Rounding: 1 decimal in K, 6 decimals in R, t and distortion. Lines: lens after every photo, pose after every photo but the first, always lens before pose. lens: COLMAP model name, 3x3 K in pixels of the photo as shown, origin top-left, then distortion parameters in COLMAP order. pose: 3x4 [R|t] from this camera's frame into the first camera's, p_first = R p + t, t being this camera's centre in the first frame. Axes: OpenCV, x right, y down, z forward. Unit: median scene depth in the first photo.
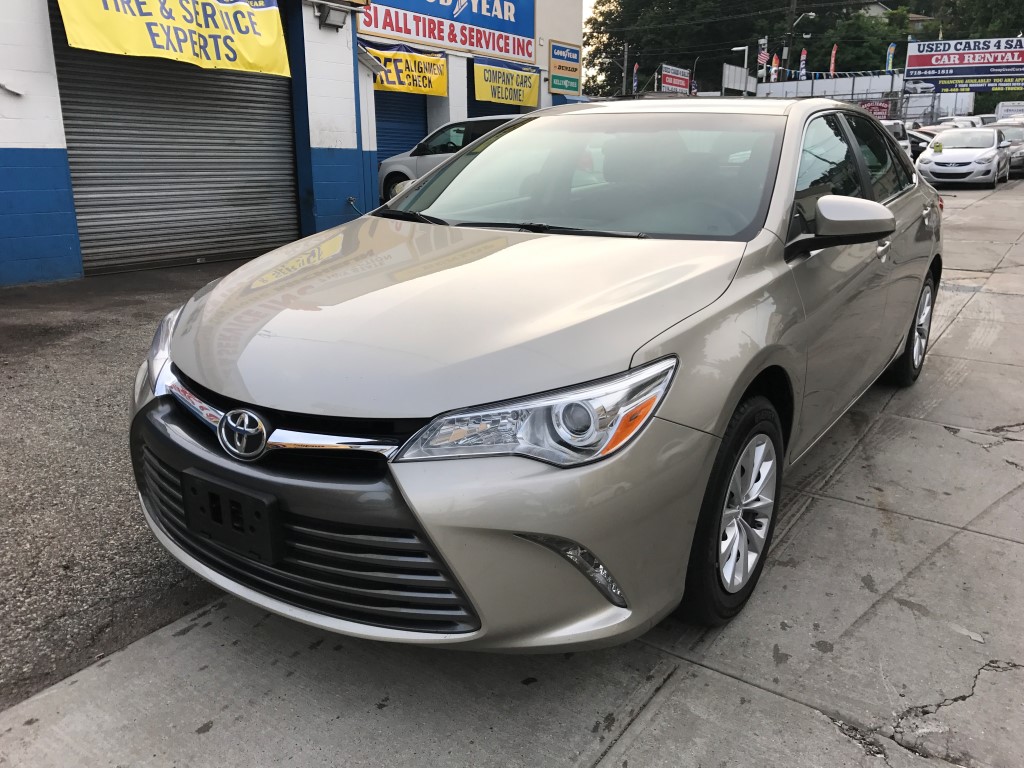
lens RADIAL K [[825.7, 0, 499.6], [0, 825.7, 383.9], [0, 0, 1]] dist [0.032996, -0.059789]
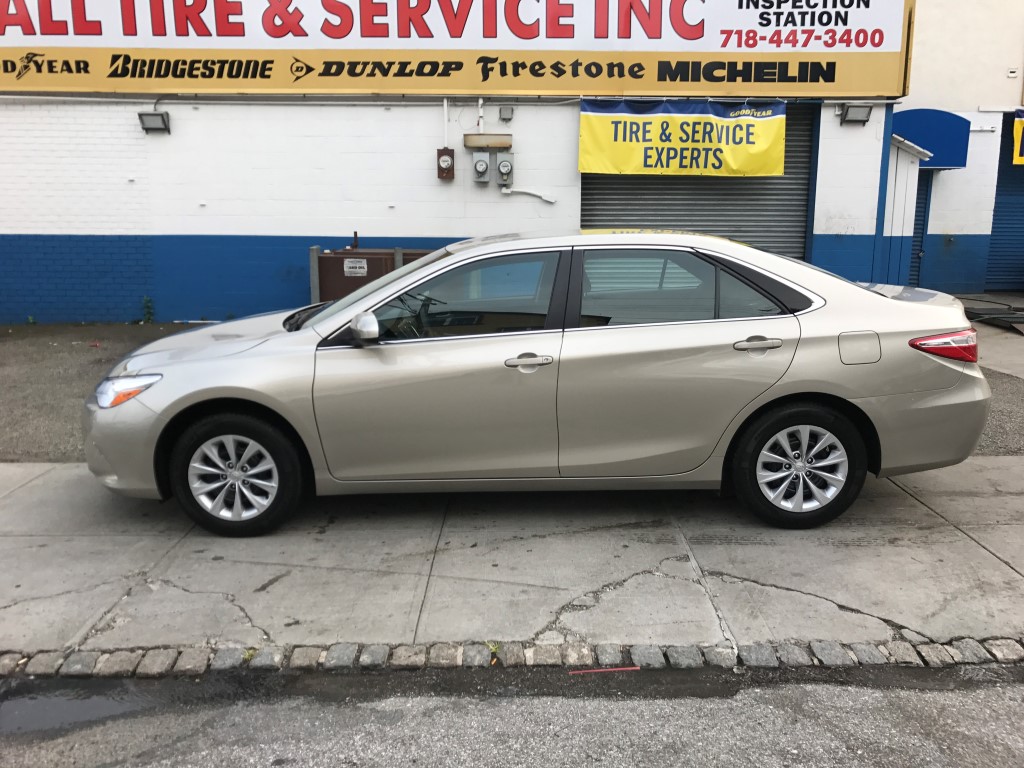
lens RADIAL K [[813.3, 0, 497.7], [0, 813.3, 382.2], [0, 0, 1]] dist [0.056351, -0.060999]
pose [[0.555783, 0.150724, -0.817550, 0.439358], [-0.210381, 0.976916, 0.037084, -0.051116], [0.804267, 0.151387, 0.574662, 0.085833]]
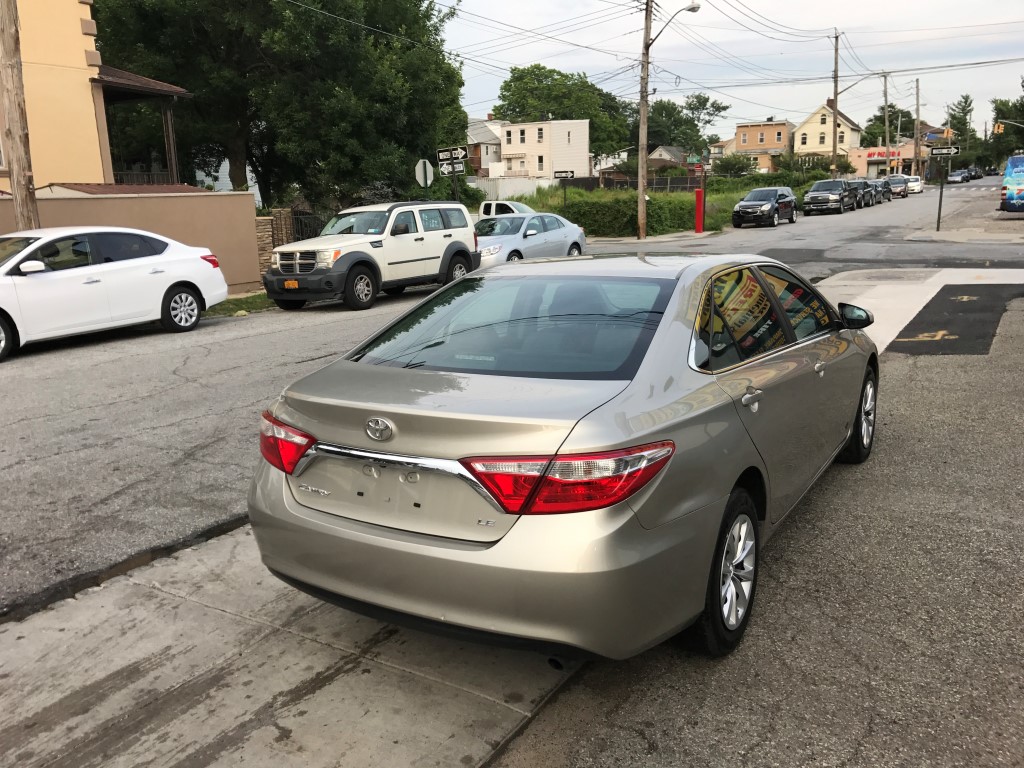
lens RADIAL K [[834.5, 0, 502.9], [0, 834.5, 395.3], [0, 0, 1]] dist [0.007234, -0.009958]
pose [[-0.998464, 0.032572, -0.044810, 0.175939], [0.007492, 0.880847, 0.473342, -0.252761], [0.054889, 0.472279, -0.879738, 0.741548]]
